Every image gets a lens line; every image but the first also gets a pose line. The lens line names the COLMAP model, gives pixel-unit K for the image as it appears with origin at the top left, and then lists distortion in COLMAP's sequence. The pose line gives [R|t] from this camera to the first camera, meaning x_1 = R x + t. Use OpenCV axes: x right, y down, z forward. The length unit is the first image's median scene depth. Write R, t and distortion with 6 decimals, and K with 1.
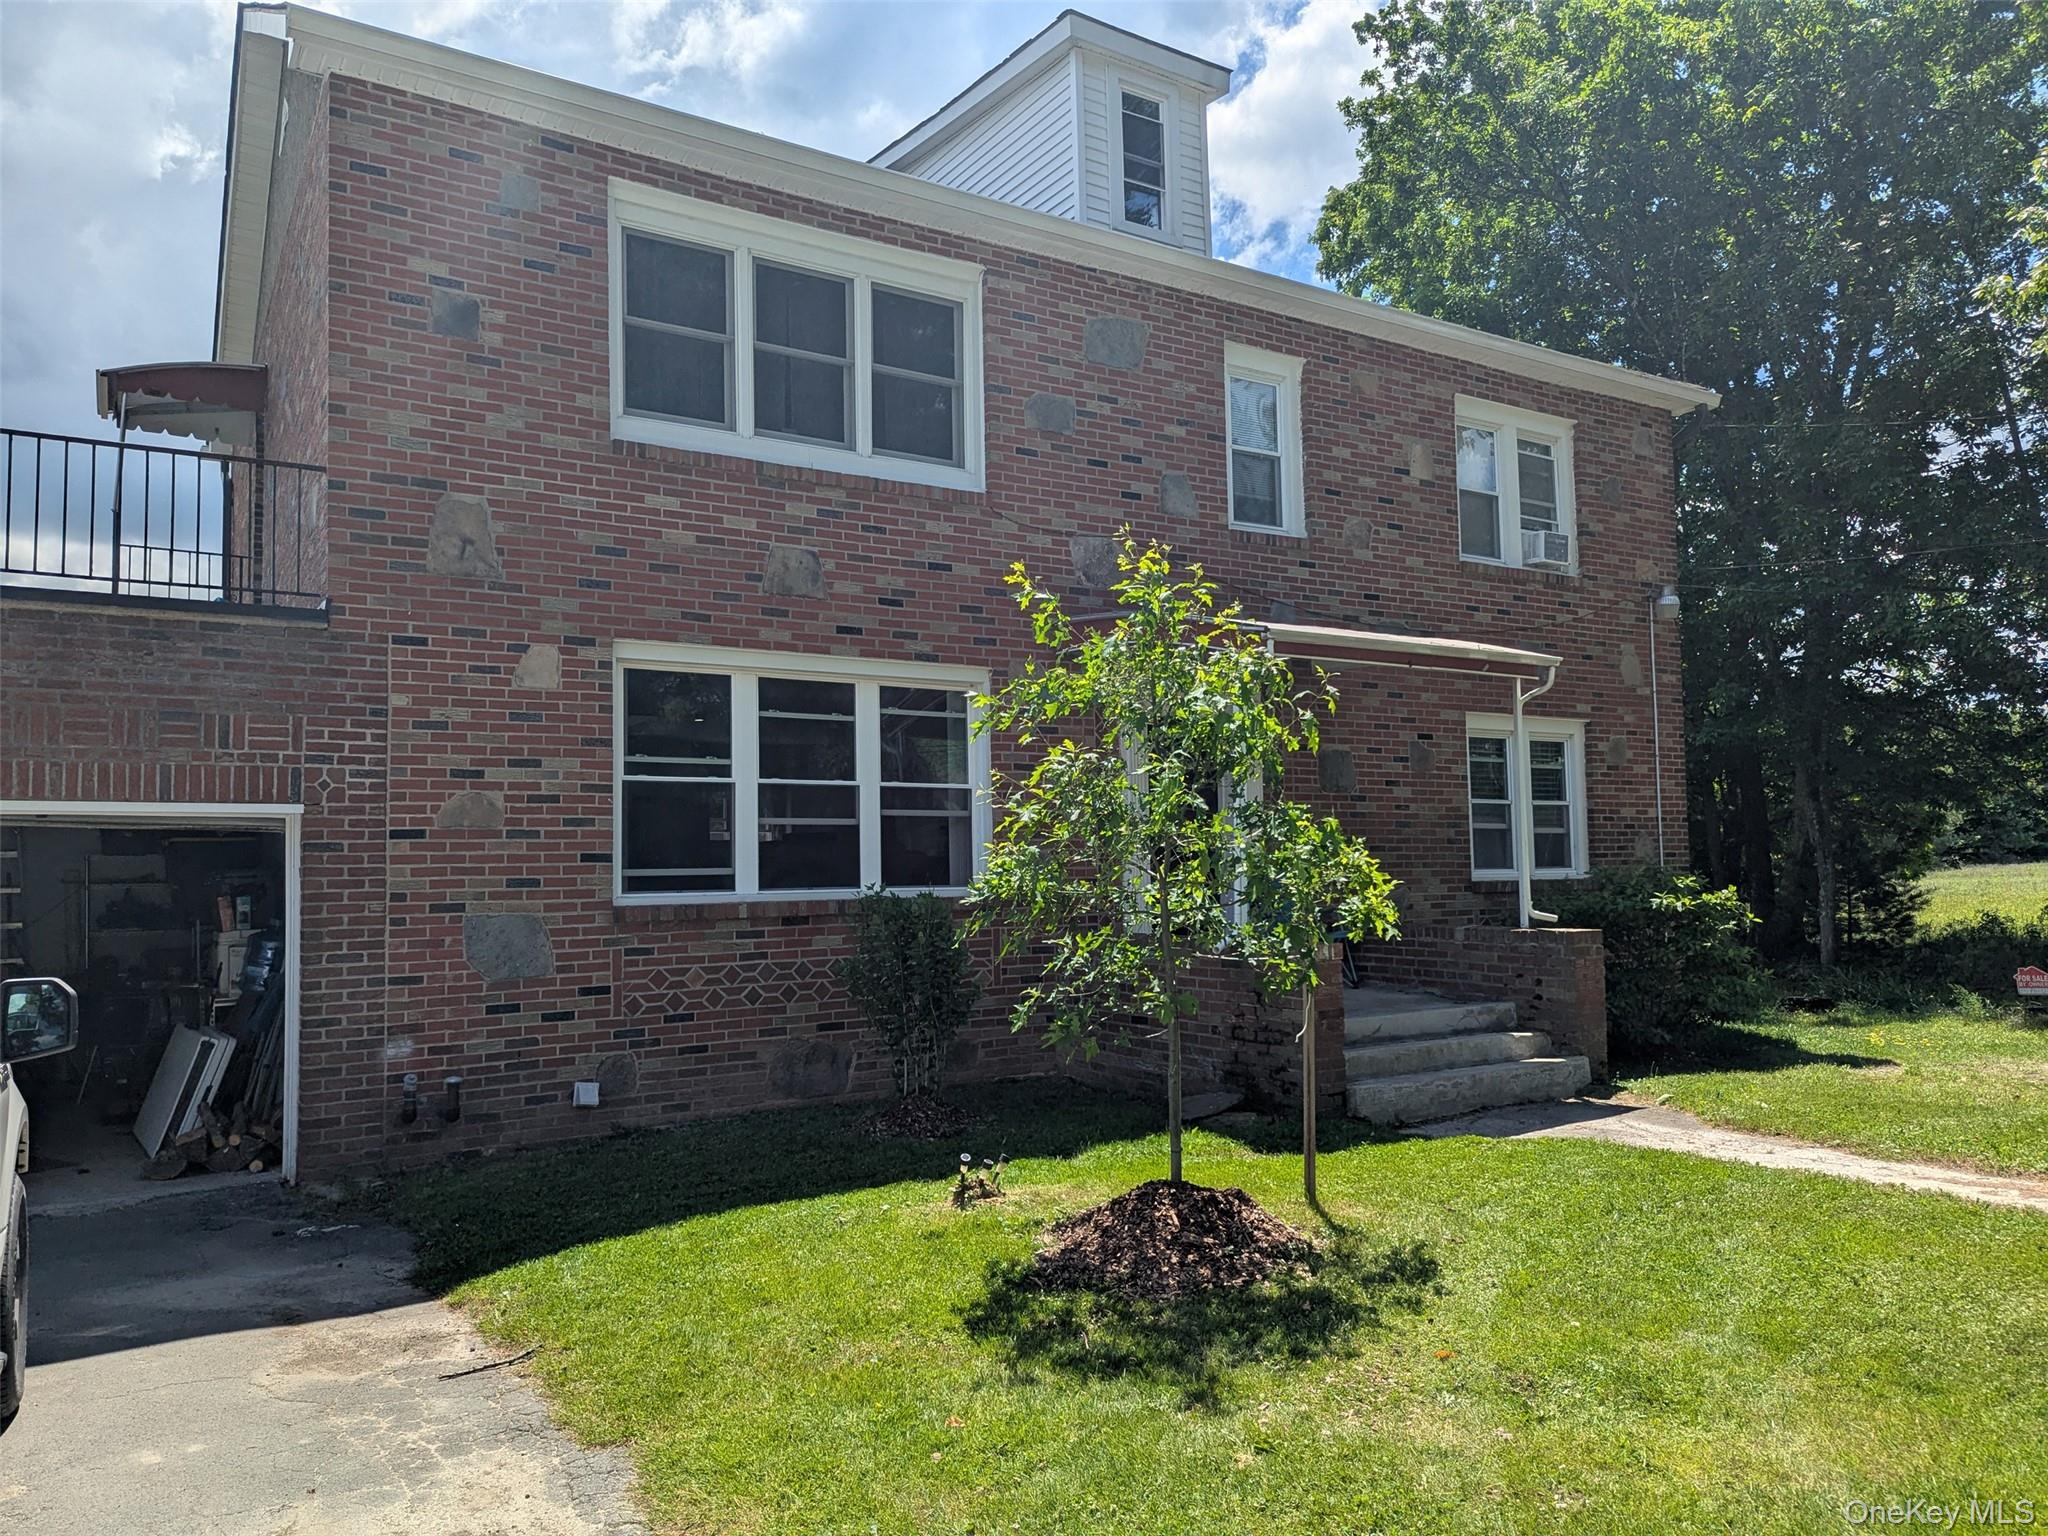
lens RADIAL K [[1442.1, 0, 1023.1], [0, 1442.1, 778.7], [0, 0, 1]] dist [0.038906, -0.016845]
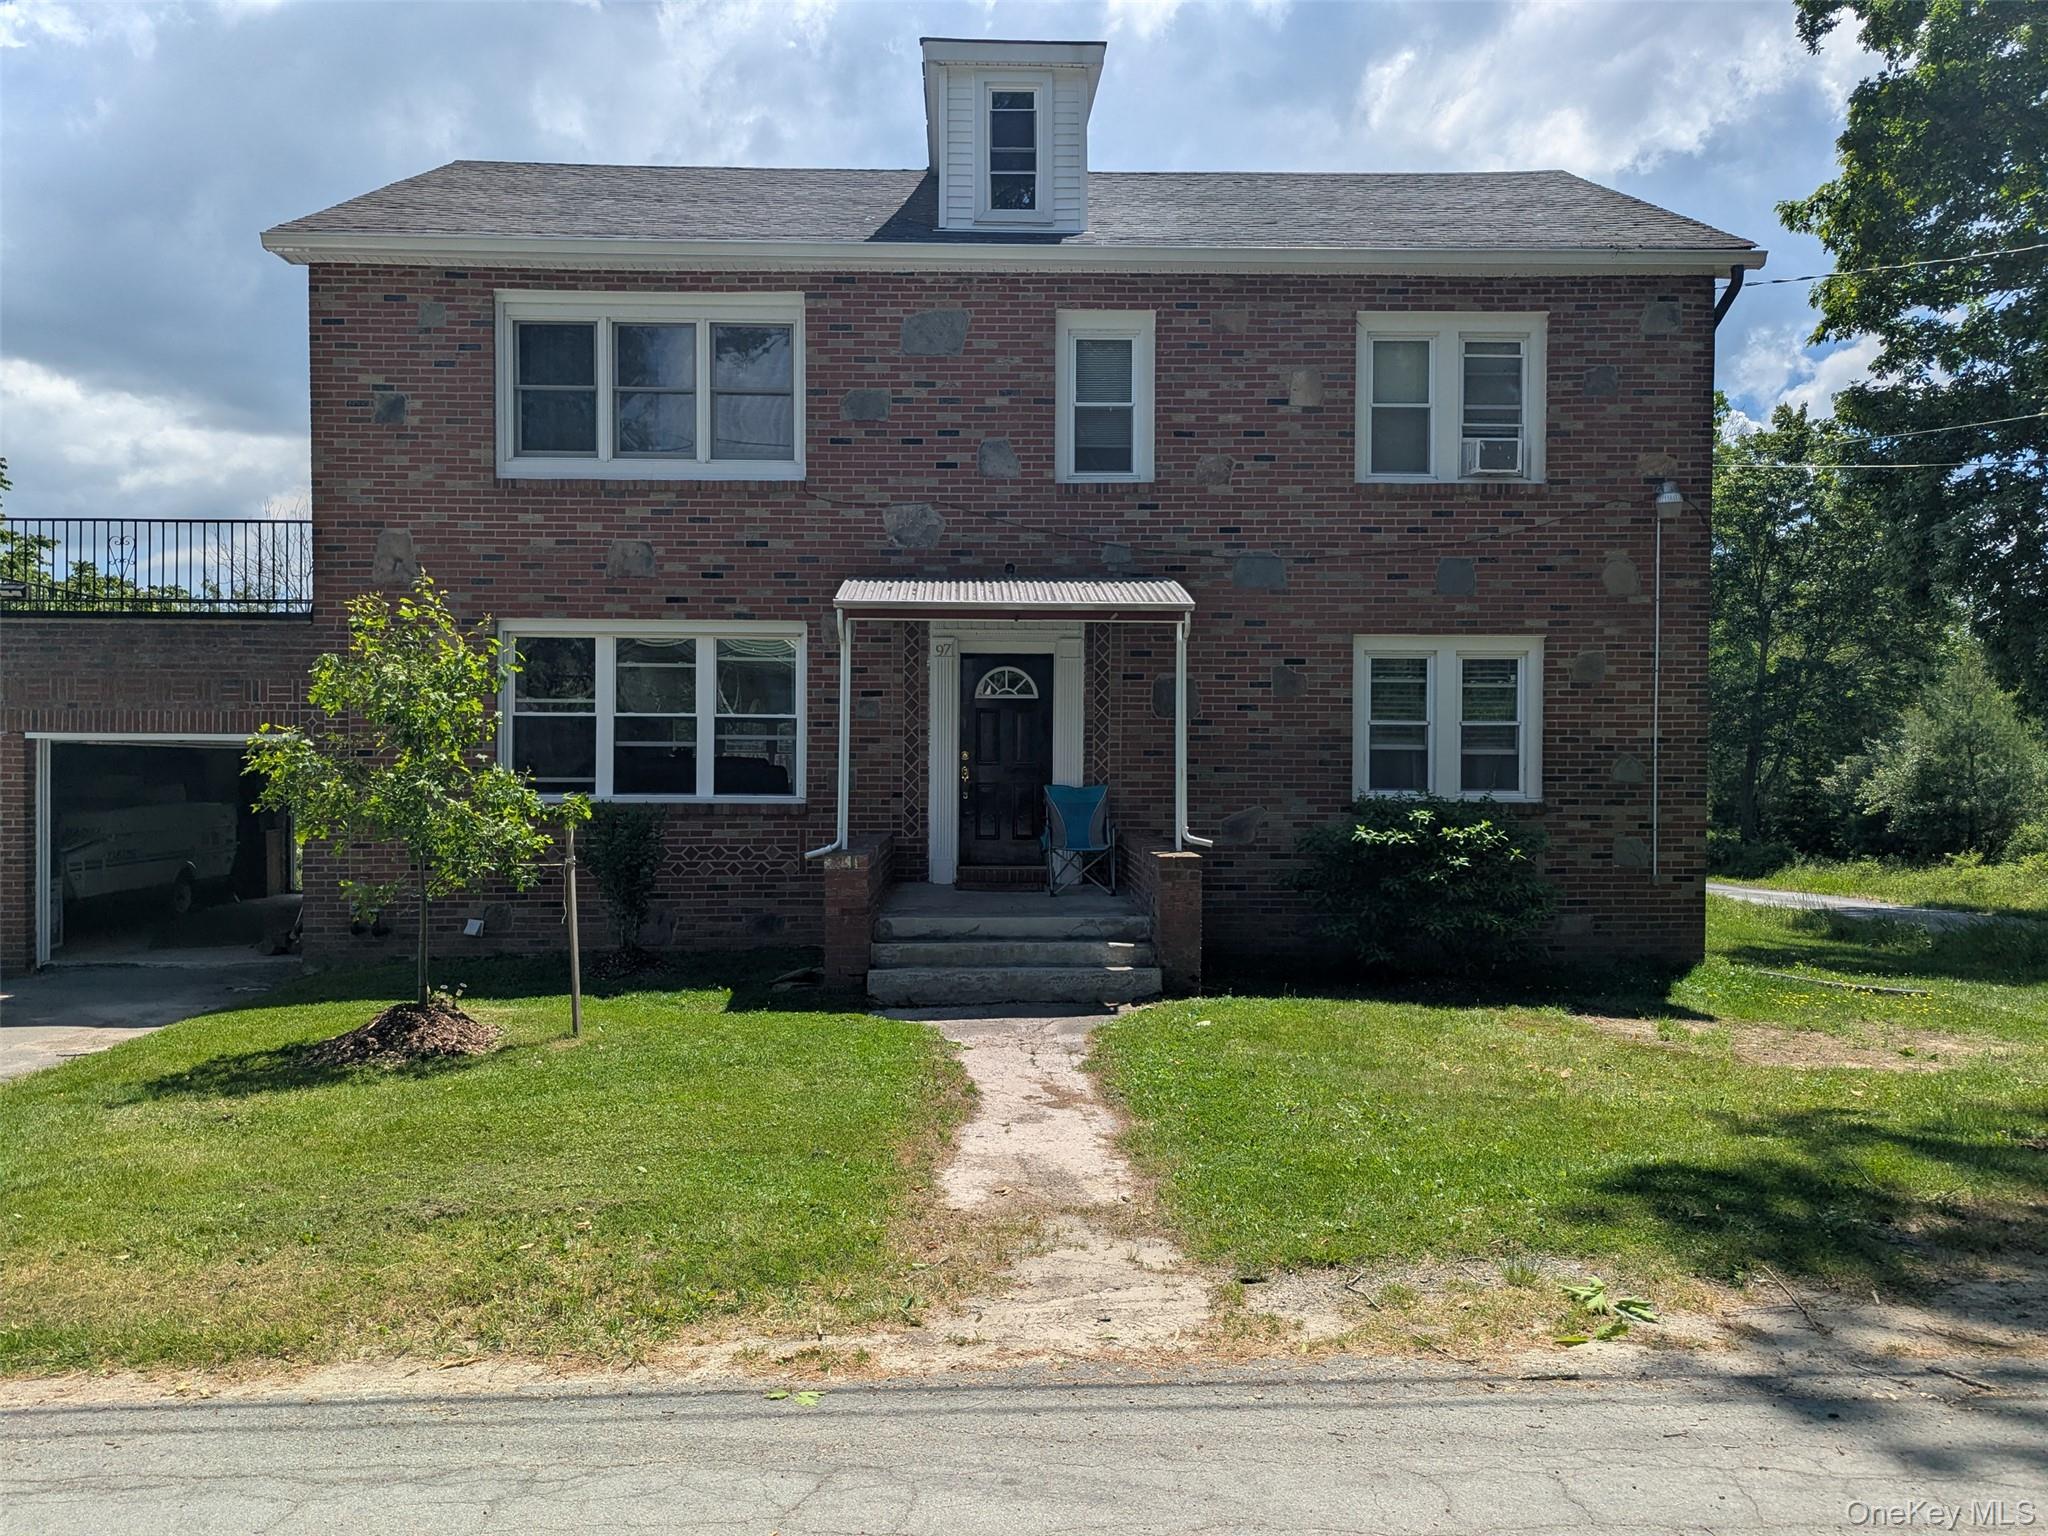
lens RADIAL K [[1442.1, 0, 1017.6], [0, 1442.1, 763.1], [0, 0, 1]] dist [0.038906, -0.016845]
pose [[0.860371, 0.022346, -0.509178, 0.796150], [0.015801, 0.997389, 0.070472, -0.040714], [0.509423, -0.068677, 0.857771, 0.012198]]
